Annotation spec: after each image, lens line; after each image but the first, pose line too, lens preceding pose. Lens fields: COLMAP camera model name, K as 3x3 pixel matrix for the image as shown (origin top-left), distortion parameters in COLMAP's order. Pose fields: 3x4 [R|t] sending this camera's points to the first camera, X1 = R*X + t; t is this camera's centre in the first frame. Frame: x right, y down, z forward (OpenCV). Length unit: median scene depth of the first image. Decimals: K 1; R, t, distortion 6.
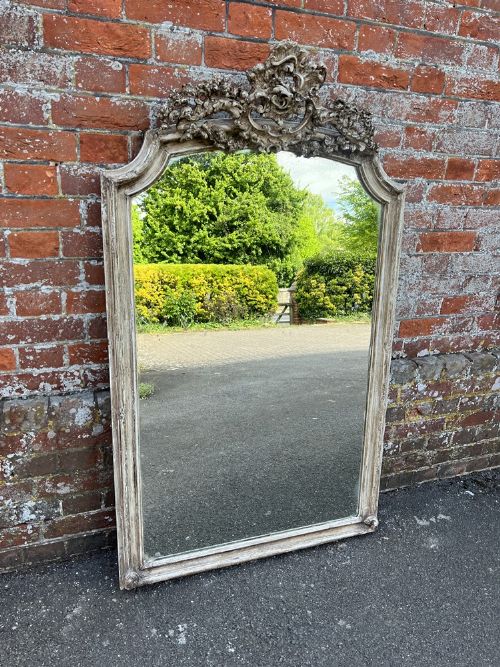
lens RADIAL K [[455.8, 0, 251.9], [0, 455.8, 348.3], [0, 0, 1]] dist [0.020843, -0.009189]
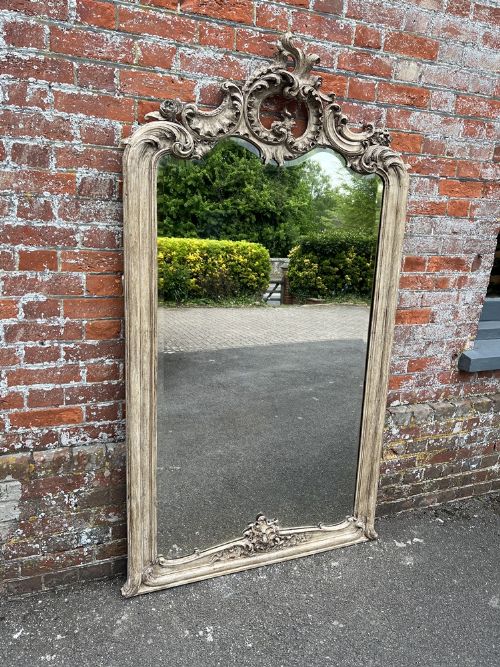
lens RADIAL K [[470.9, 0, 254.8], [0, 470.9, 342.1], [0, 0, 1]] dist [0.021393, -0.006962]
pose [[0.999507, -0.008958, 0.030081, -0.057717], [0.012031, 0.994548, -0.103580, -0.034782], [-0.028990, 0.103891, 0.994166, -0.361567]]
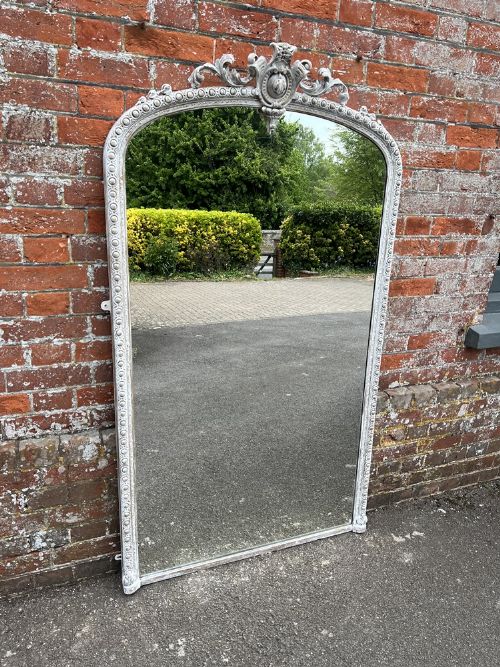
lens RADIAL K [[460.3, 0, 260.4], [0, 460.3, 347.7], [0, 0, 1]] dist [0.019080, -0.004956]
pose [[0.999416, -0.020774, 0.027148, 0.023853], [0.022018, 0.998683, -0.046334, -0.044580], [-0.026150, 0.046905, 0.998557, -0.154458]]
